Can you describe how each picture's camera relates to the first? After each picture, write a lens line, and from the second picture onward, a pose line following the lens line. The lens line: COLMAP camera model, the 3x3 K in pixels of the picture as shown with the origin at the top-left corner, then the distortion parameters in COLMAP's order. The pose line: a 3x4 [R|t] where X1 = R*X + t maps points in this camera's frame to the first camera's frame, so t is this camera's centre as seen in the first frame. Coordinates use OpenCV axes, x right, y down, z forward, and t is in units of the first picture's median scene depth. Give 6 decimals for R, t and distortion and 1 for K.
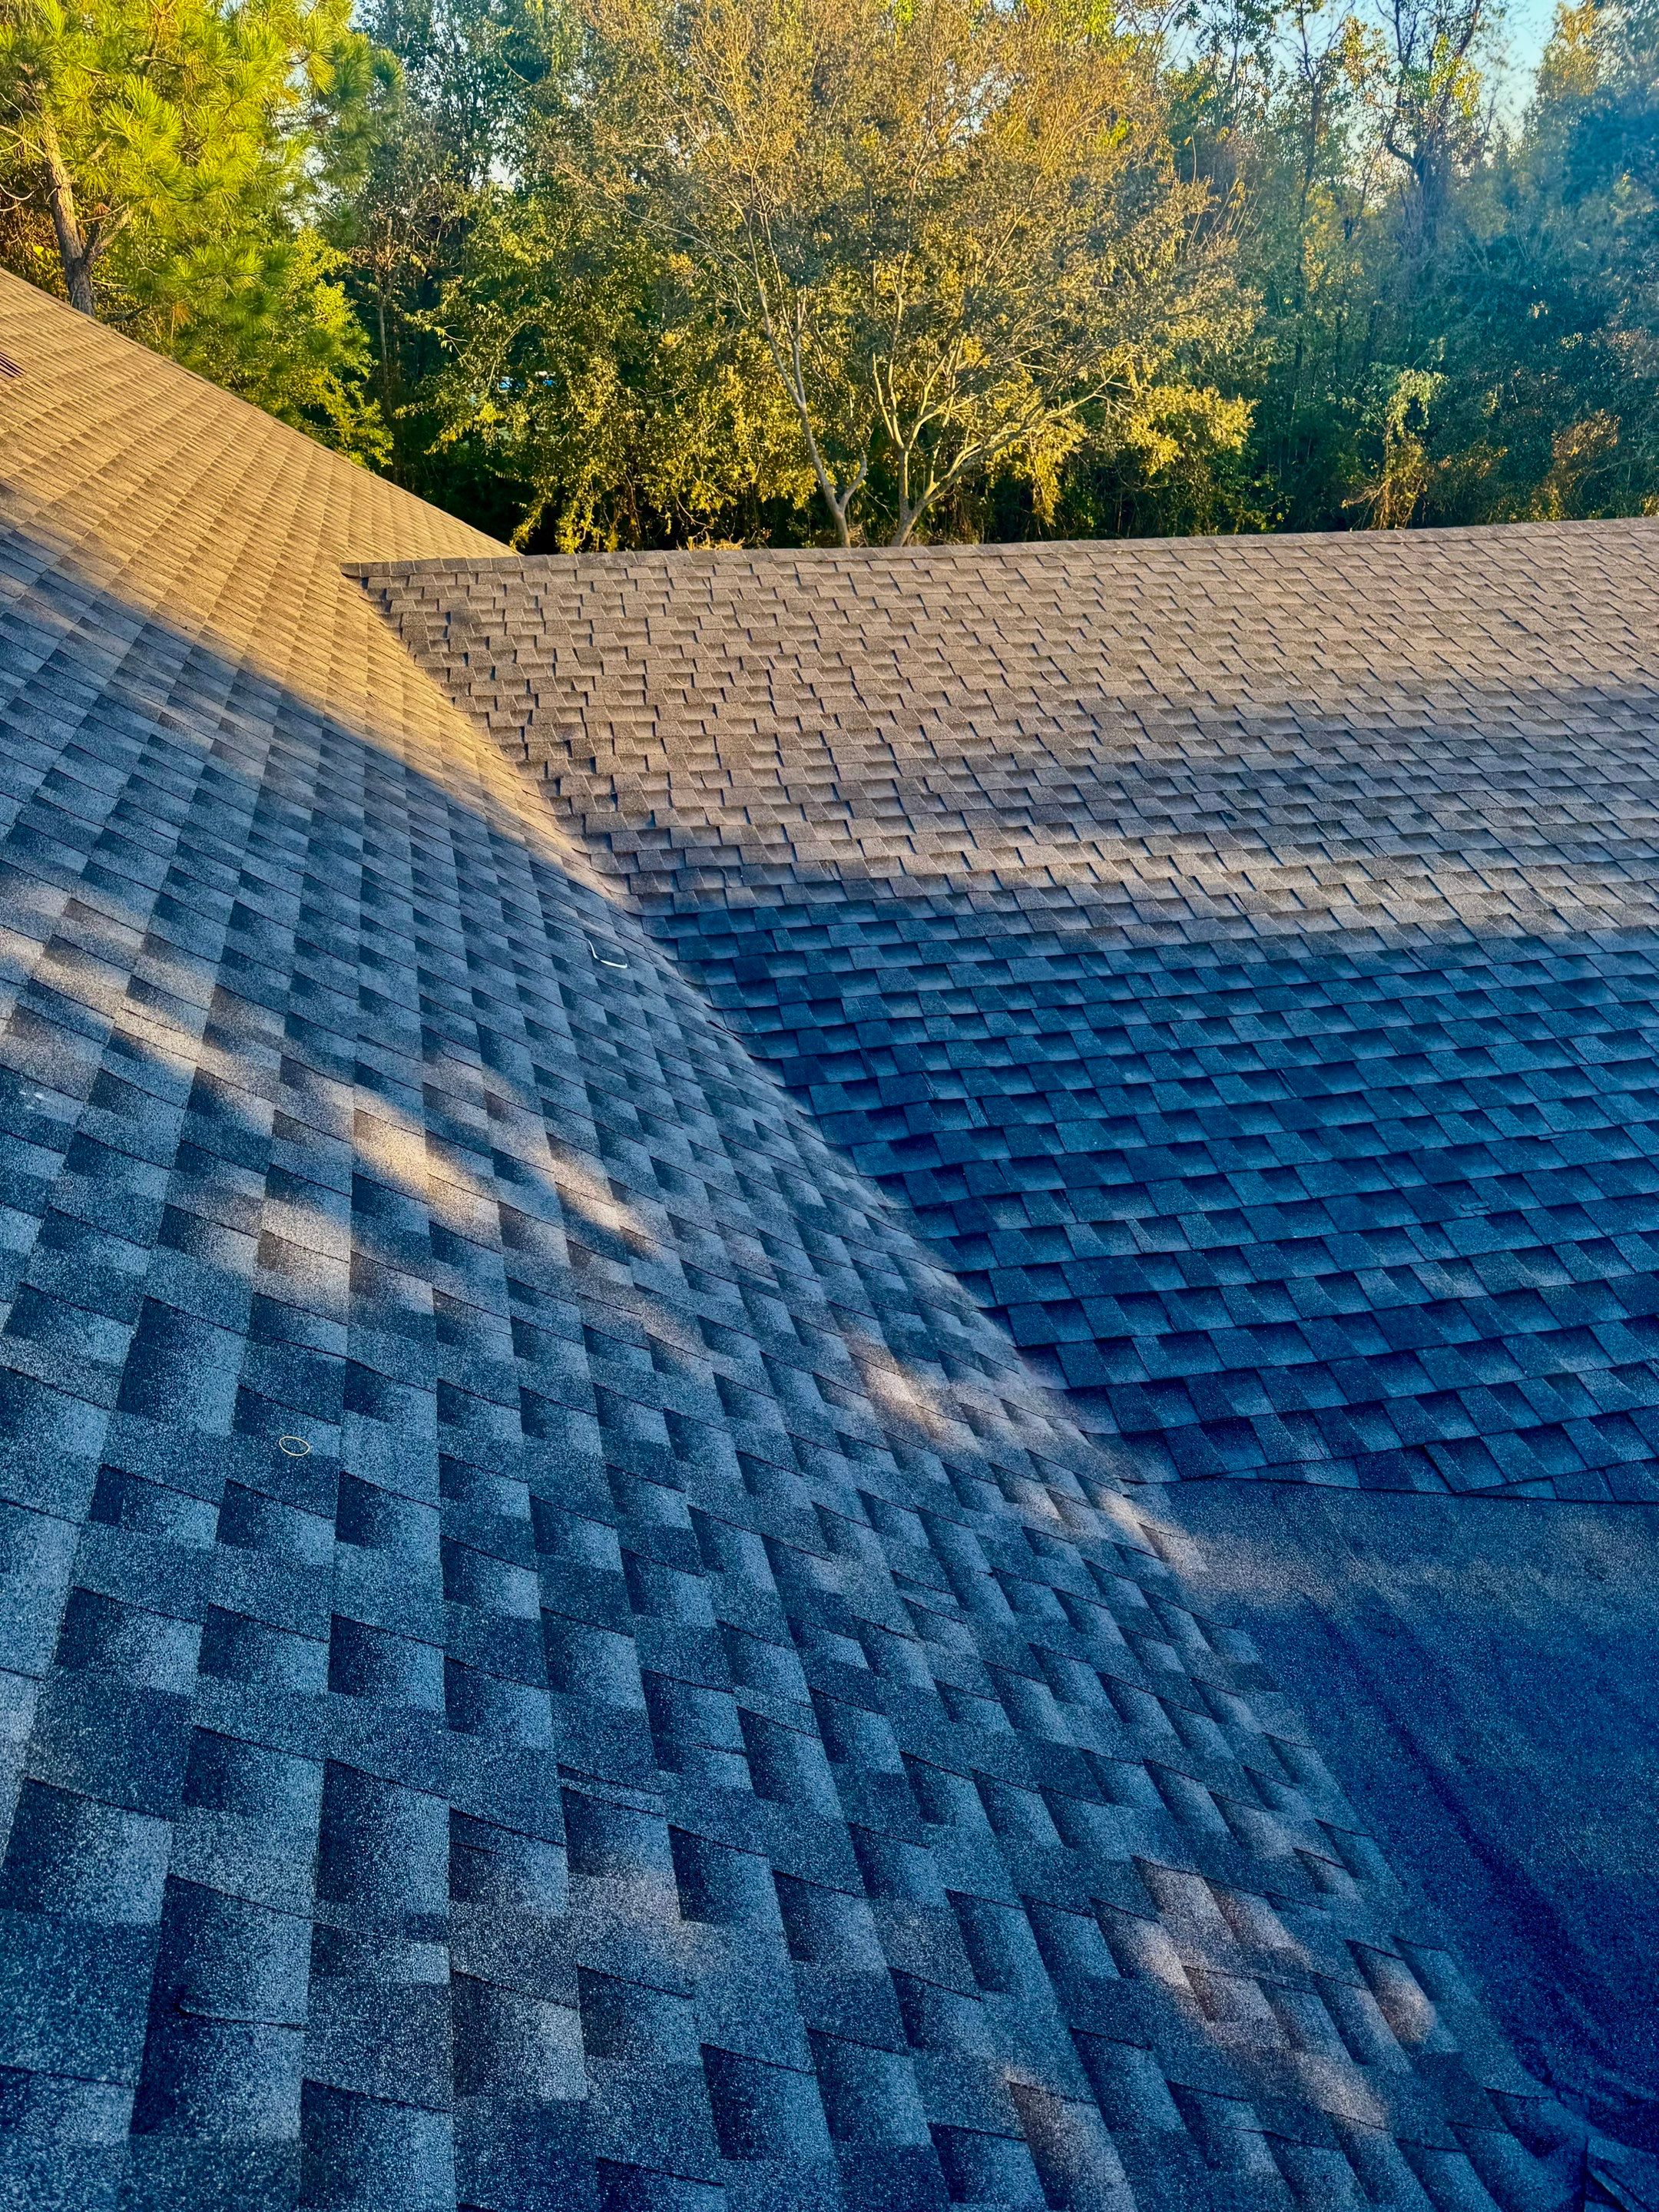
lens RADIAL K [[1536.2, 0, 803.4], [0, 1536.2, 1113.1], [0, 0, 1]] dist [0.084167, -0.115392]
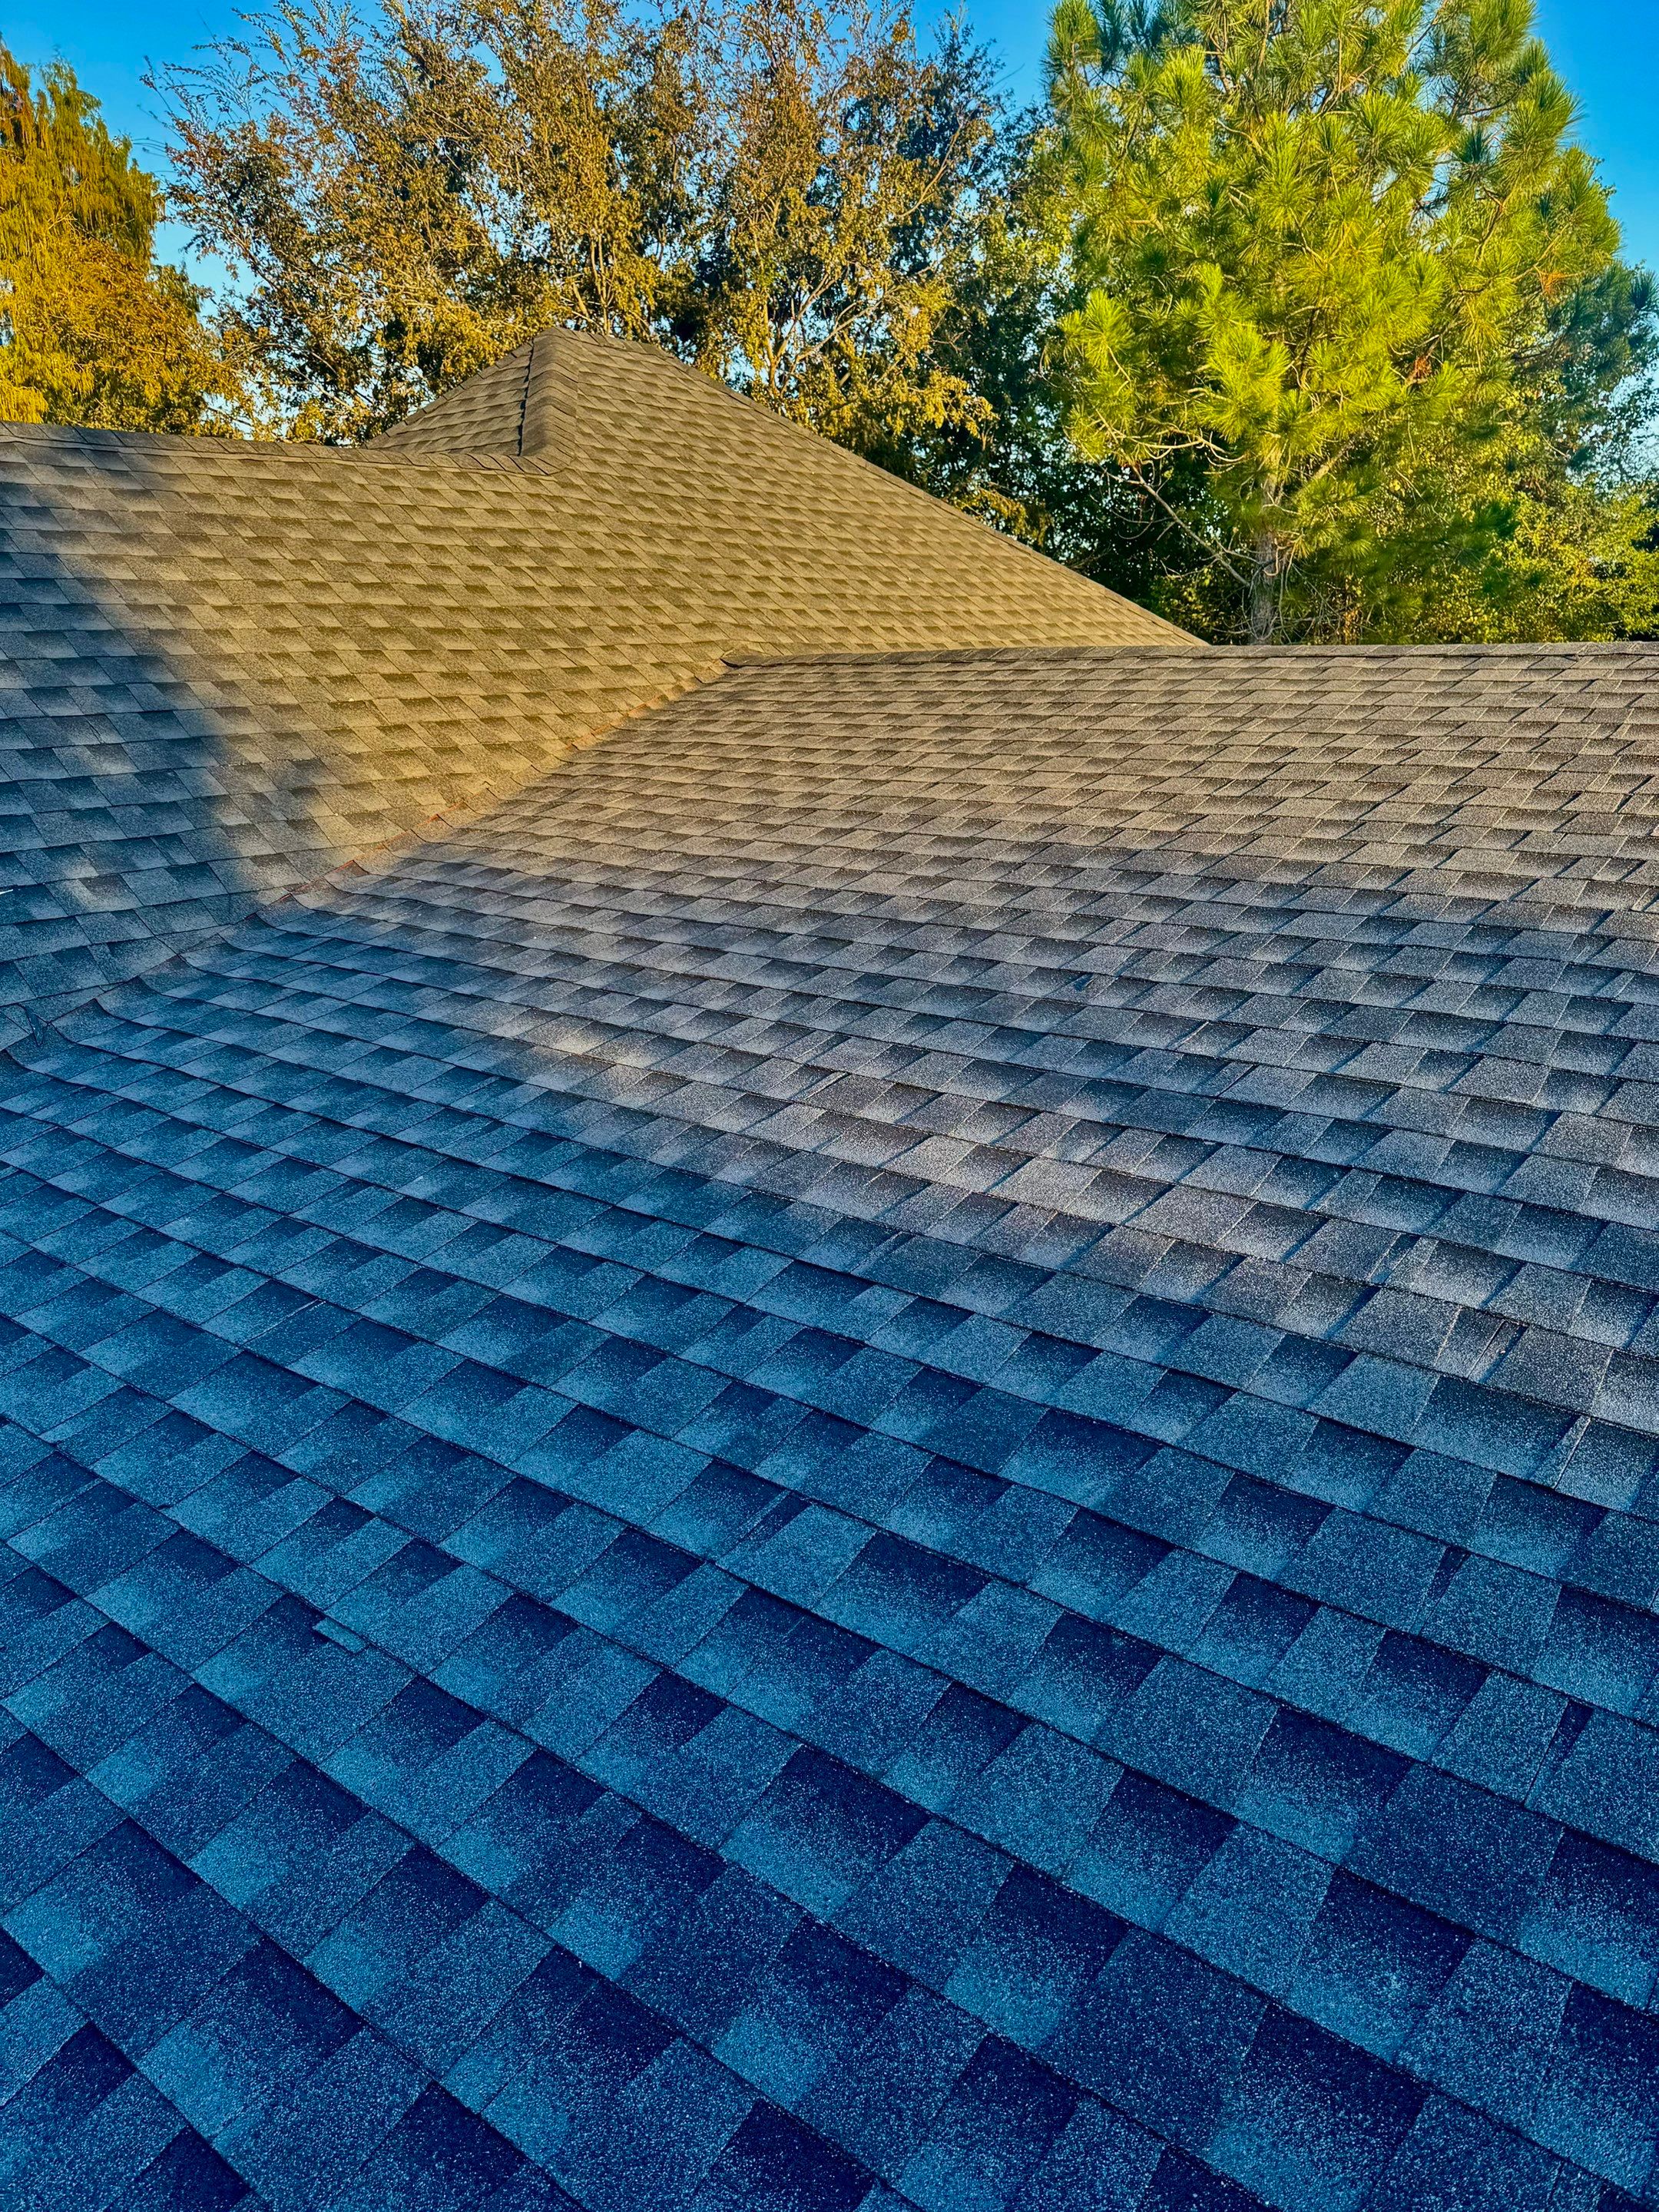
lens RADIAL K [[1536.2, 0, 803.4], [0, 1536.2, 1113.1], [0, 0, 1]] dist [0.084167, -0.115392]
pose [[0.612454, 0.216922, -0.760161, 0.709624], [-0.361183, 0.932160, -0.024998, -0.118045], [0.703169, 0.289867, 0.649254, 0.698512]]
